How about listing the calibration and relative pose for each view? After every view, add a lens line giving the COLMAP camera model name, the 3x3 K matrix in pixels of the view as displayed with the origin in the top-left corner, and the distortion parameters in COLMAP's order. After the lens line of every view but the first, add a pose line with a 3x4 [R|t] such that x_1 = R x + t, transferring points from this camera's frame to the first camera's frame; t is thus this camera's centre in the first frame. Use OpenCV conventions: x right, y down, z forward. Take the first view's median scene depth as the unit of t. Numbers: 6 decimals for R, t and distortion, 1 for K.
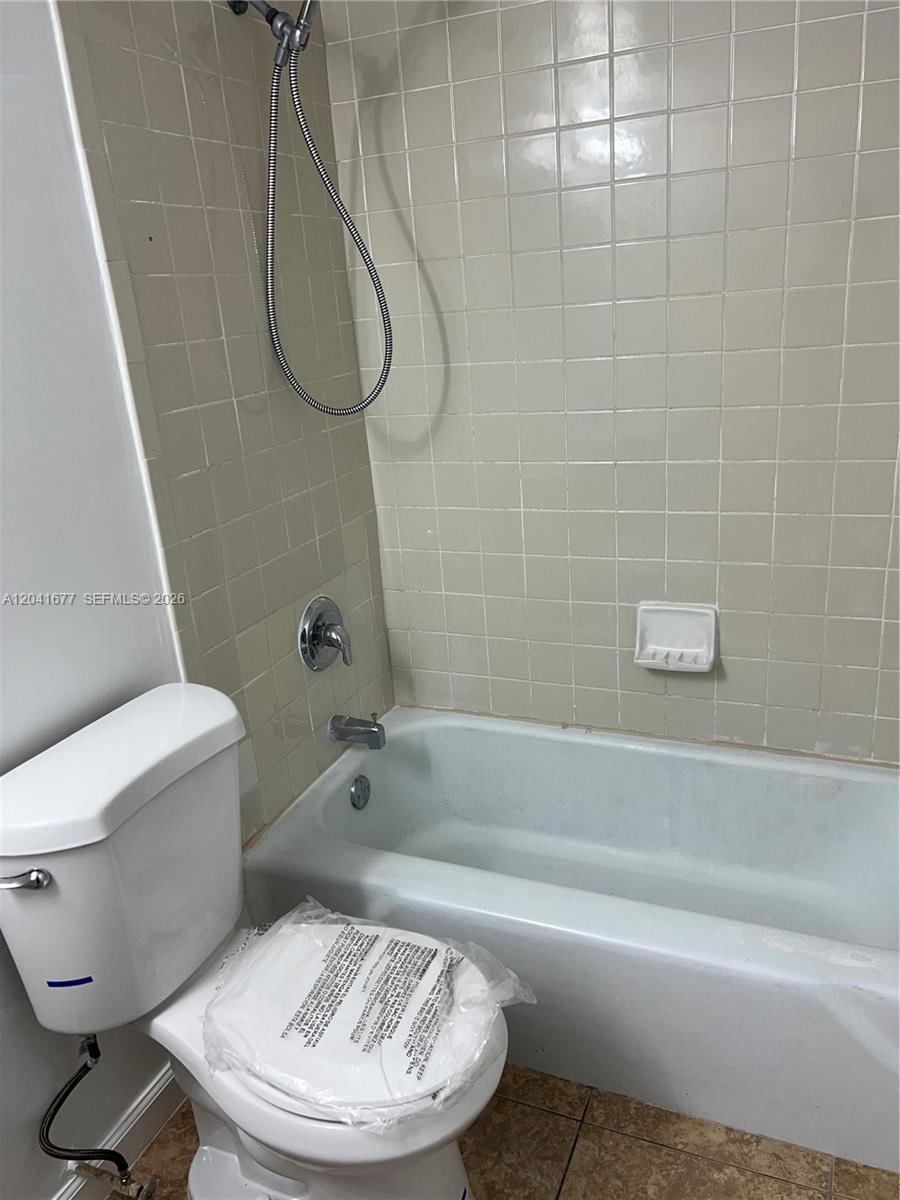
lens RADIAL K [[898.7, 0, 455.6], [0, 898.7, 611.2], [0, 0, 1]] dist [0.060568, -0.083377]
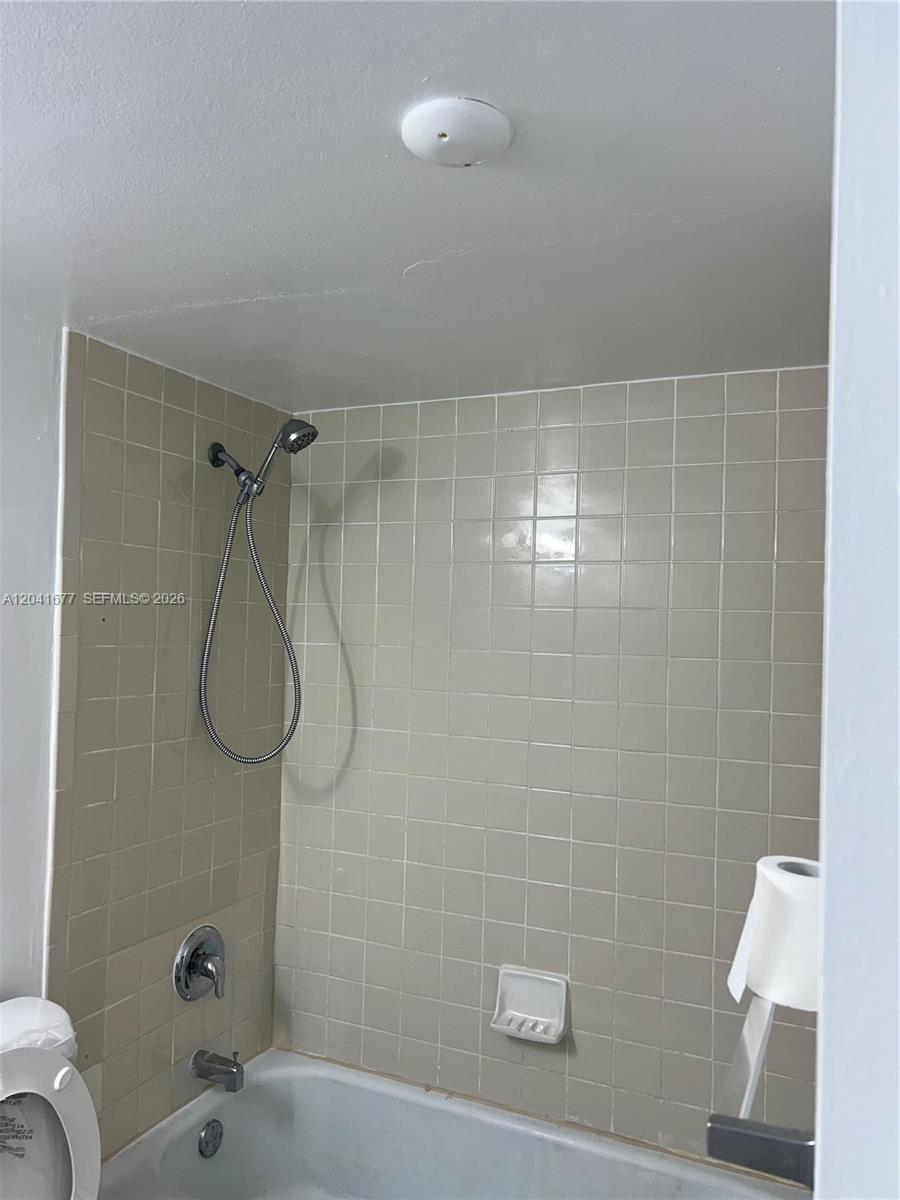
lens RADIAL K [[898.7, 0, 455.6], [0, 898.7, 611.2], [0, 0, 1]] dist [0.060568, -0.083377]
pose [[0.994187, 0.105000, -0.023834, 0.132244], [-0.106677, 0.930560, -0.350253, -0.018197], [-0.014597, 0.350760, 0.936352, -0.148945]]
